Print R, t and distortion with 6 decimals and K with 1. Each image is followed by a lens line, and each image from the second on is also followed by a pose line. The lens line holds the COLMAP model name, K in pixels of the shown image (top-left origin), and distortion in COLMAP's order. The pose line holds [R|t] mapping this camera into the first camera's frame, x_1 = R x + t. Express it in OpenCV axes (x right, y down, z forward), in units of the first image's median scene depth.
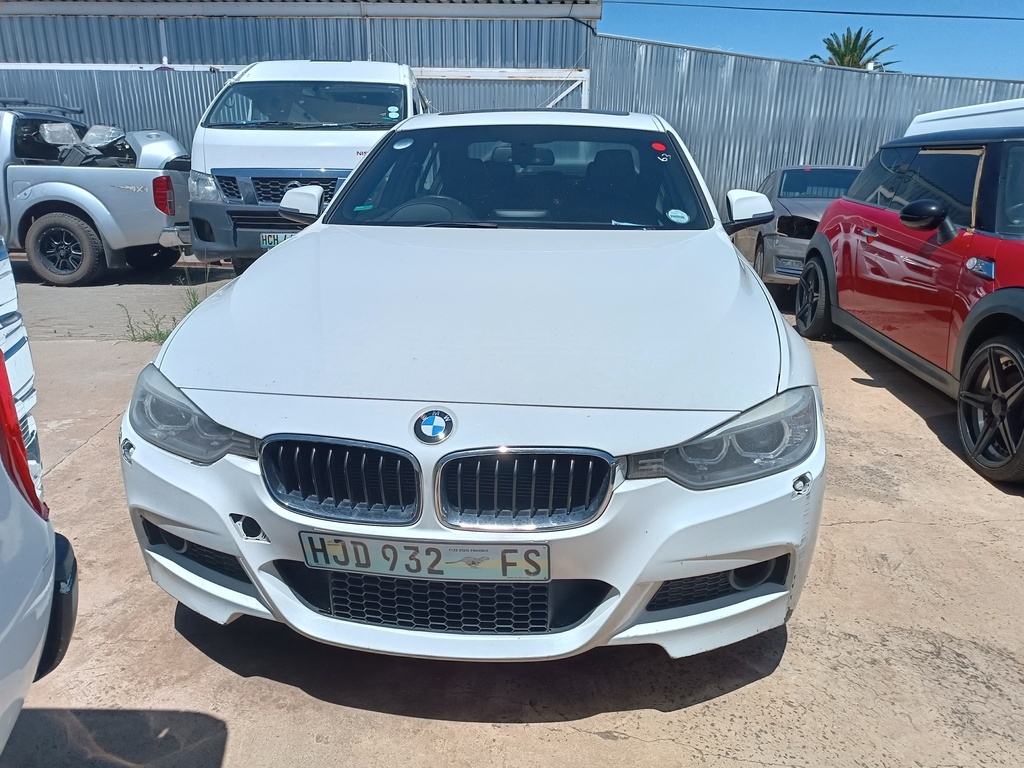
lens RADIAL K [[758.9, 0, 512.0], [0, 758.9, 384.0], [0, 0, 1]] dist [0.034281, -0.042755]
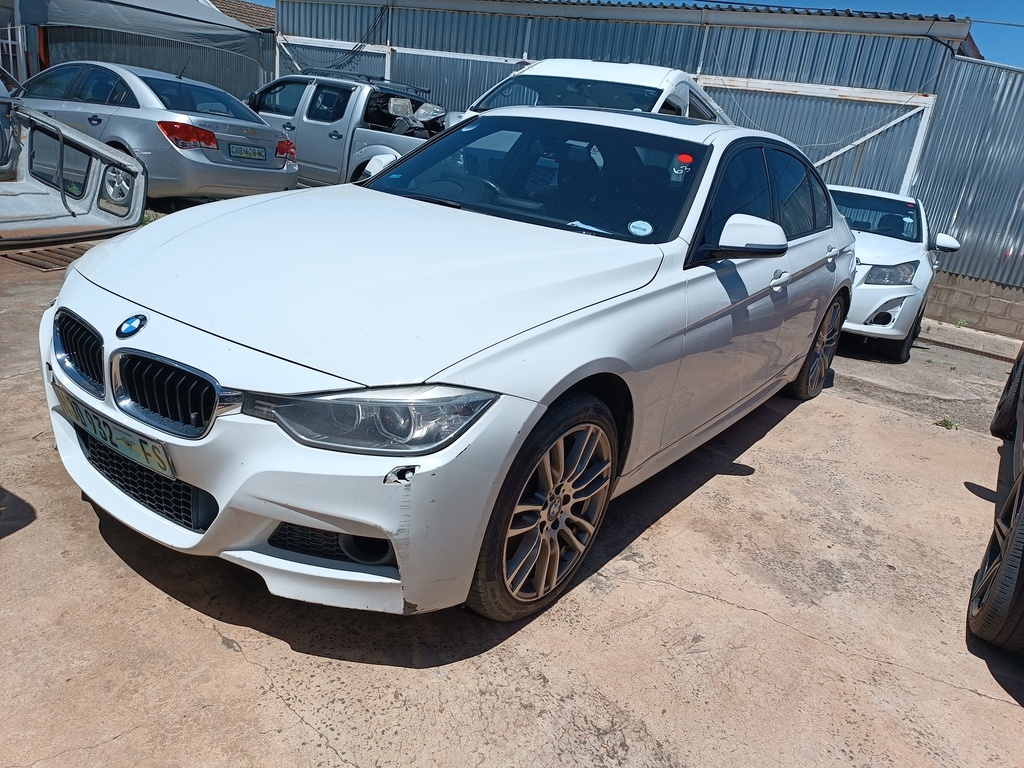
lens RADIAL K [[743.2, 0, 512.0], [0, 743.2, 384.0], [0, 0, 1]] dist [0.037267, -0.039240]
pose [[0.866533, 0.254875, -0.429139, 0.188243], [-0.256718, 0.964936, 0.054722, -0.014982], [0.428038, 0.062749, 0.901580, 0.037465]]
